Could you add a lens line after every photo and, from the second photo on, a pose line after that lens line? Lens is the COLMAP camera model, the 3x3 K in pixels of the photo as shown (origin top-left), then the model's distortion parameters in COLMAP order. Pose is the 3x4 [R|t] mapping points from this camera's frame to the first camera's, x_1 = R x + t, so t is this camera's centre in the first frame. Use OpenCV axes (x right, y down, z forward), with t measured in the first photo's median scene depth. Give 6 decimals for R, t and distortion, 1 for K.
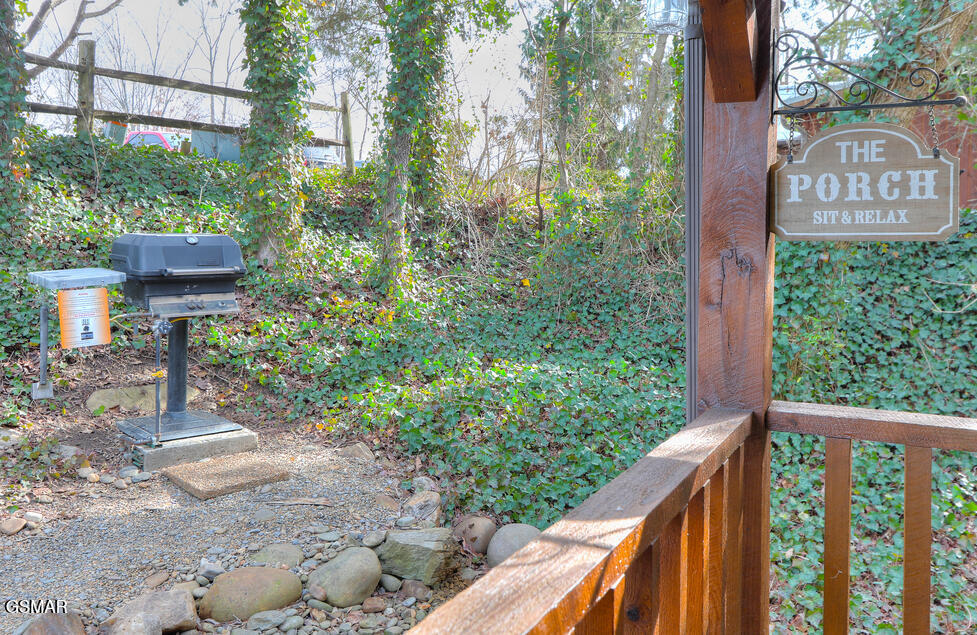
lens RADIAL K [[835.2, 0, 488.5], [0, 835.2, 317.5], [0, 0, 1]] dist [-0.002097, 0.000058]
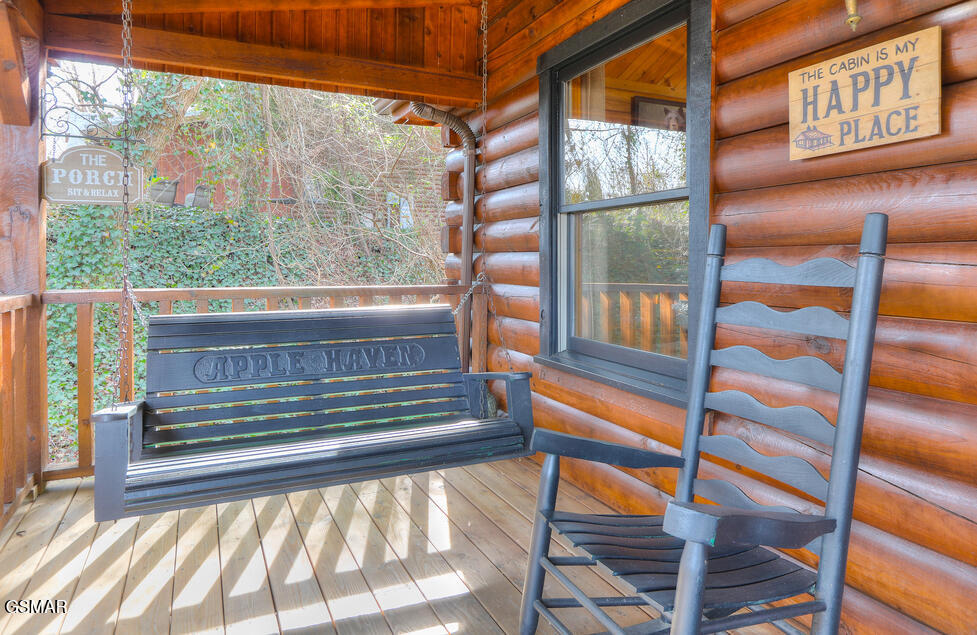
lens RADIAL K [[642.2, 0, 488.4], [0, 642.2, 256.1], [0, 0, 1]] dist [-0.005556, -0.000776]
pose [[0.633630, -0.007431, 0.773600, -0.129588], [0.061589, 0.997265, -0.040866, 0.141521], [-0.771181, 0.073539, 0.632355, -0.634043]]
